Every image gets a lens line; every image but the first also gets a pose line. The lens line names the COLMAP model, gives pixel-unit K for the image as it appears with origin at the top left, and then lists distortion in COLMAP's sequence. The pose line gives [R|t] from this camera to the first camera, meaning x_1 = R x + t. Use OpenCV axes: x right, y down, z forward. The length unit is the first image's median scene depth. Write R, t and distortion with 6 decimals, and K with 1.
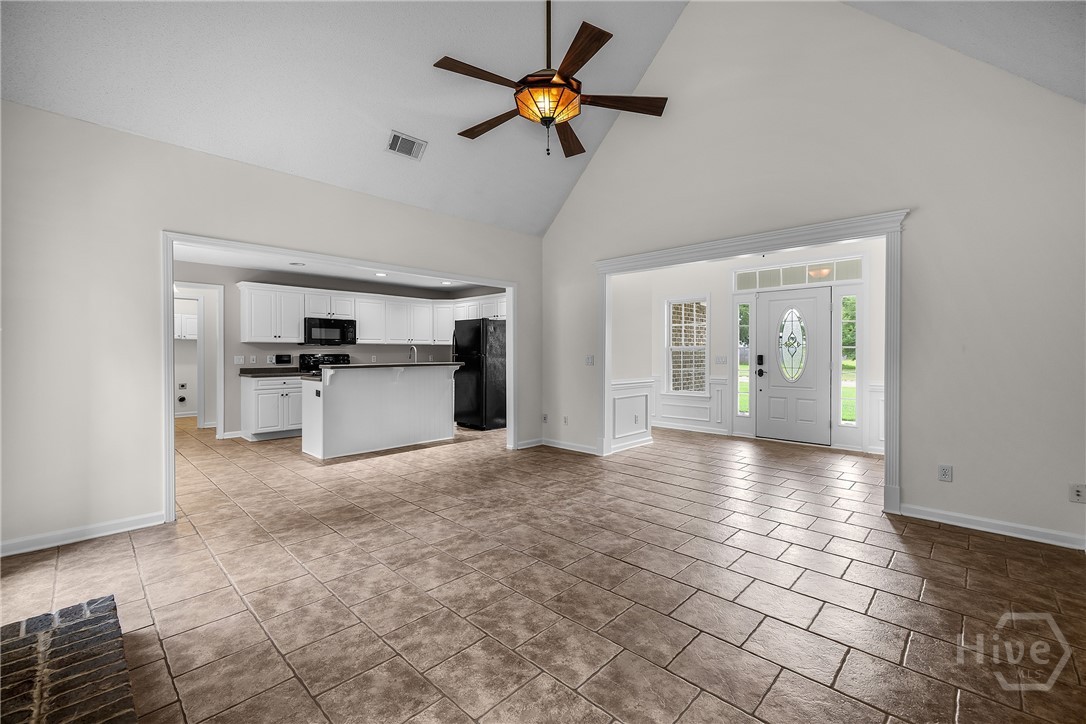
lens RADIAL K [[458.2, 0, 543.2], [0, 458.2, 354.2], [0, 0, 1]] dist [0.004118, 0.000458]
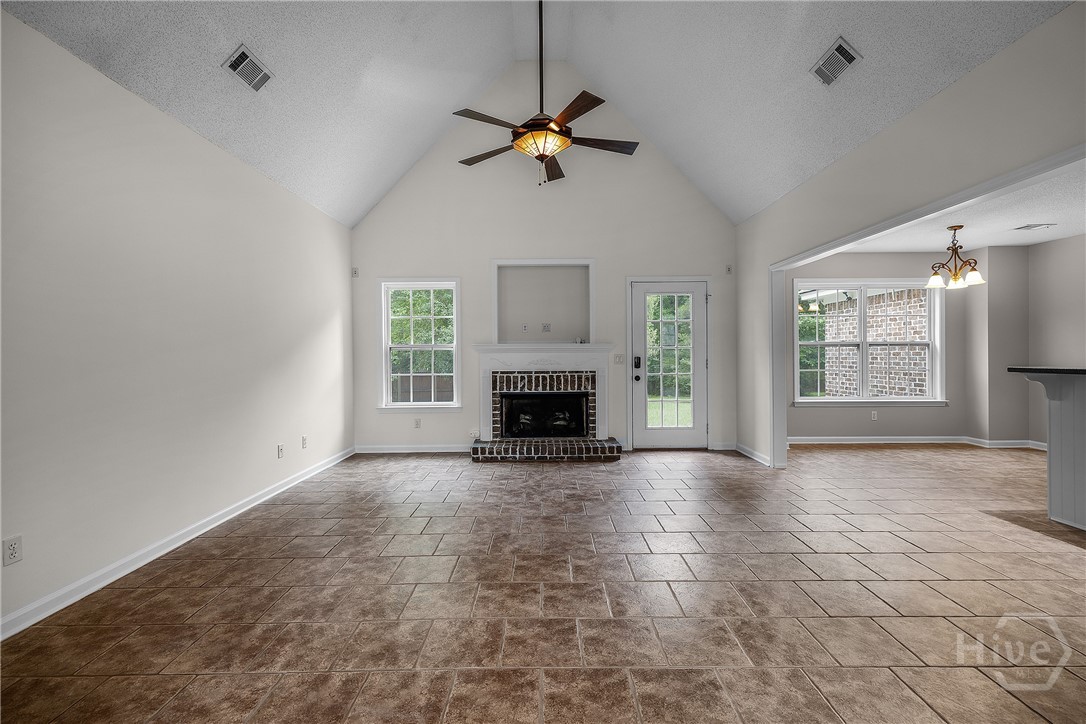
lens RADIAL K [[458.2, 0, 544.4], [0, 458.2, 359.1], [0, 0, 1]] dist [0.004118, 0.000458]
pose [[-0.716806, 0.015983, -0.697090, 0.319636], [0.009043, 0.999866, 0.013626, -0.000543], [0.697214, 0.003463, -0.716854, 0.704083]]
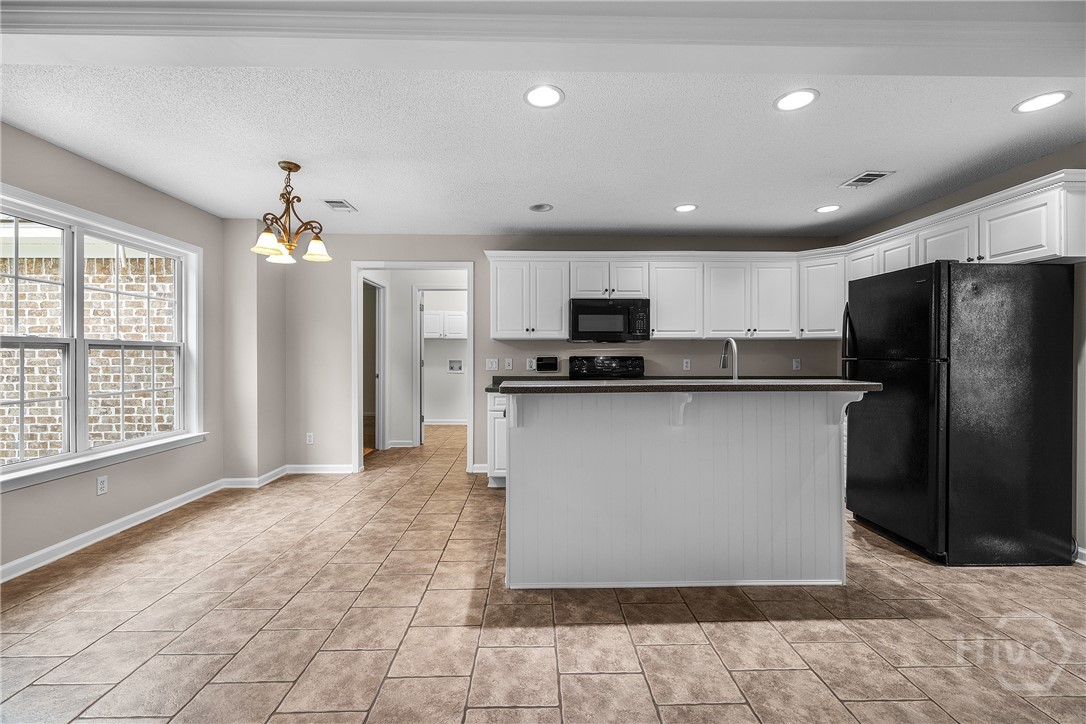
lens RADIAL K [[458.2, 0, 543.3], [0, 458.2, 354.5], [0, 0, 1]] dist [0.004118, 0.000458]
pose [[0.712912, 0.000777, -0.701253, -0.097740], [-0.002372, 0.999996, -0.001303, -0.001903], [0.701249, 0.002593, 0.712911, 0.506646]]
